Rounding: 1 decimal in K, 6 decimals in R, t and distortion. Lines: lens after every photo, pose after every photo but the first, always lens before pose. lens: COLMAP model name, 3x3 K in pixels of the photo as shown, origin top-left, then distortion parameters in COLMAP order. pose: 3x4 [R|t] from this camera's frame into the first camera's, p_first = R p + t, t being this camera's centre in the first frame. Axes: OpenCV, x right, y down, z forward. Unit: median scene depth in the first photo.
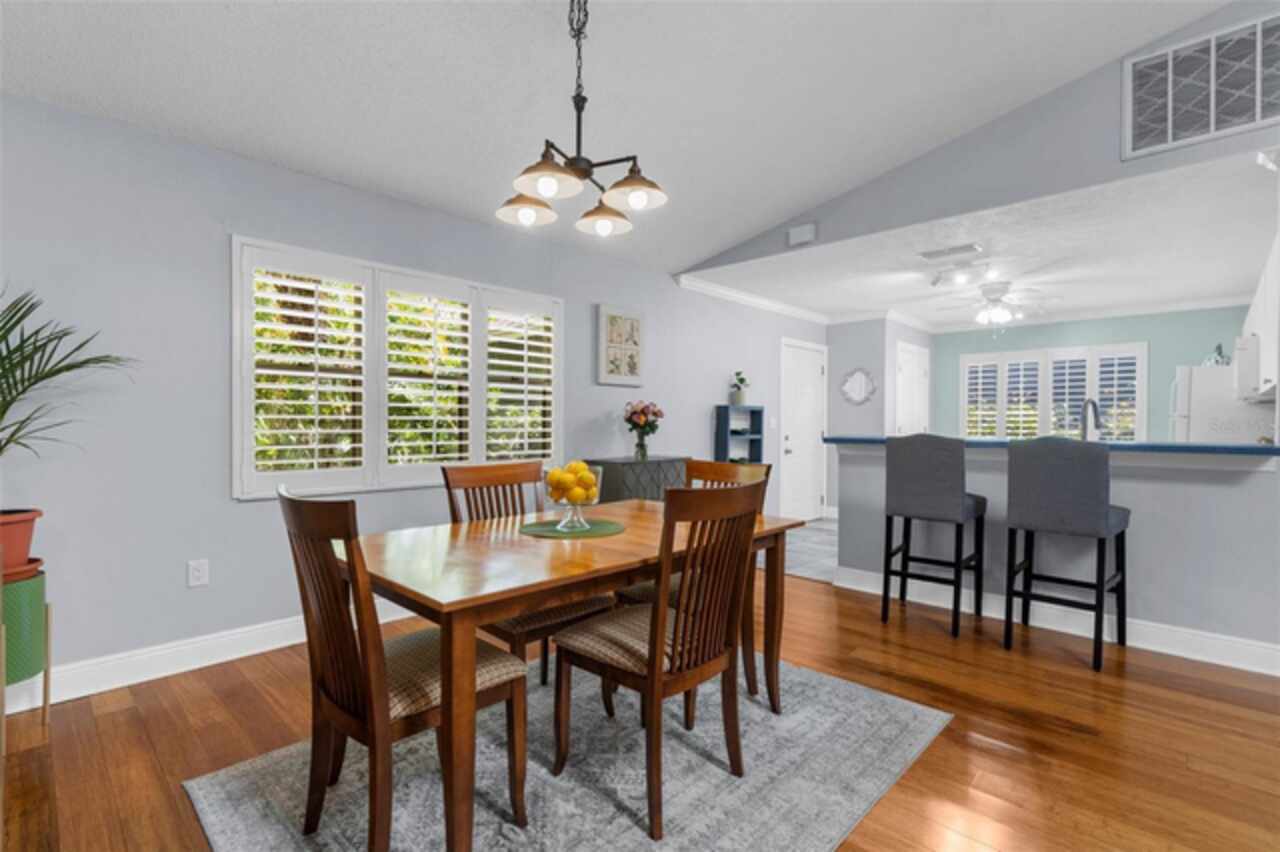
lens RADIAL K [[605.1, 0, 627.0], [0, 605.1, 424.0], [0, 0, 1]] dist [-0.004426, 0.002446]
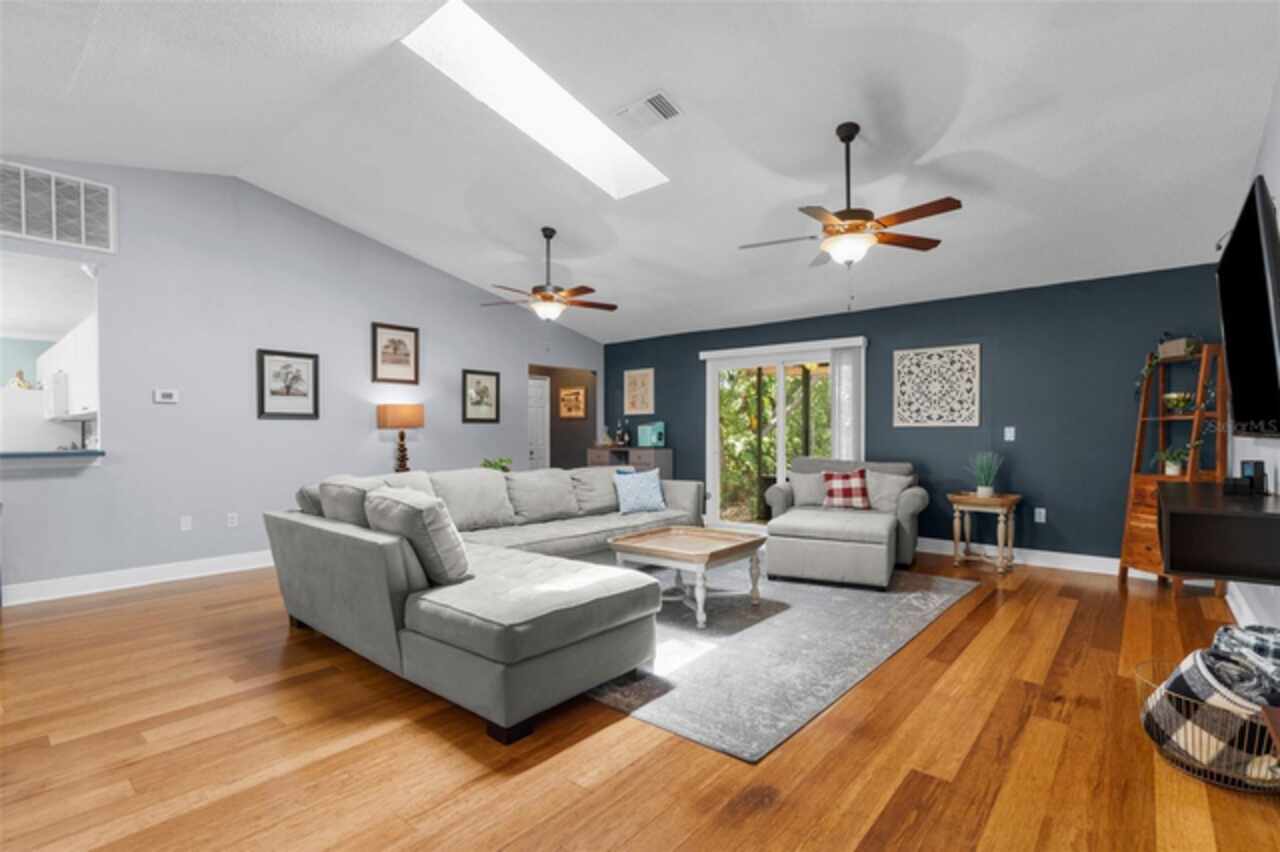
lens RADIAL K [[605.1, 0, 637.1], [0, 605.1, 432.7], [0, 0, 1]] dist [-0.004426, 0.002446]
pose [[-0.051262, -0.008379, 0.998650, -0.576867], [0.011162, 0.999898, 0.008963, -0.009257], [-0.998623, 0.011606, -0.051164, -0.337903]]
